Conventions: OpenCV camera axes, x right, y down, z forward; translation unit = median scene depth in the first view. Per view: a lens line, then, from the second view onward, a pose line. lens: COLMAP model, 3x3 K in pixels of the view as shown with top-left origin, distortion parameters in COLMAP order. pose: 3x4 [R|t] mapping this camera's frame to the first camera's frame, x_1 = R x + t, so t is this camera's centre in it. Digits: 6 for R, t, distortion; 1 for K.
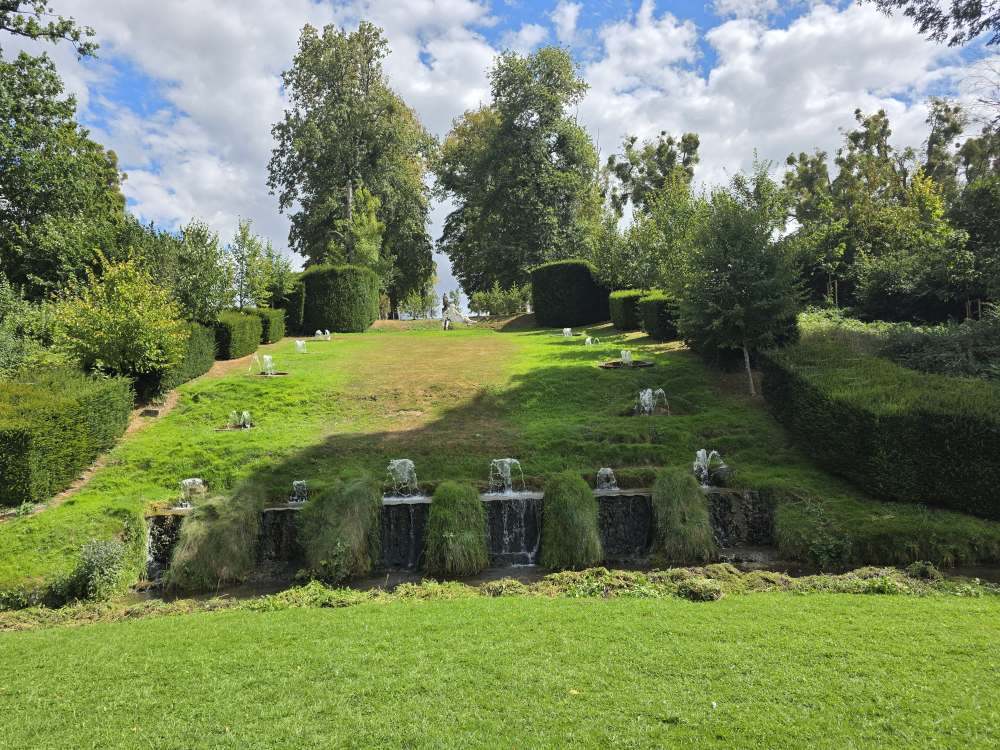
lens RADIAL K [[732.8, 0, 491.4], [0, 732.8, 377.7], [0, 0, 1]] dist [0.049520, -0.043570]
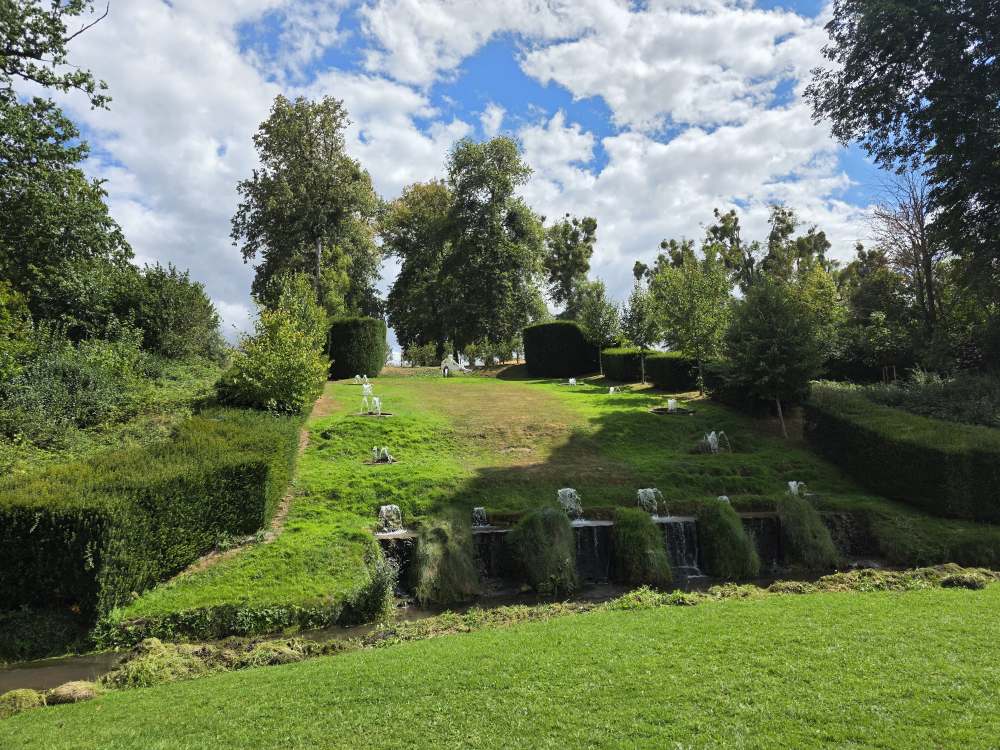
lens RADIAL K [[665.8, 0, 502.7], [0, 665.8, 373.0], [0, 0, 1]] dist [0.035738, -0.026337]
pose [[0.981316, 0.028047, 0.190350, -0.157949], [-0.013931, 0.997079, -0.075097, 0.003318], [-0.191900, 0.071043, 0.978840, -0.010415]]
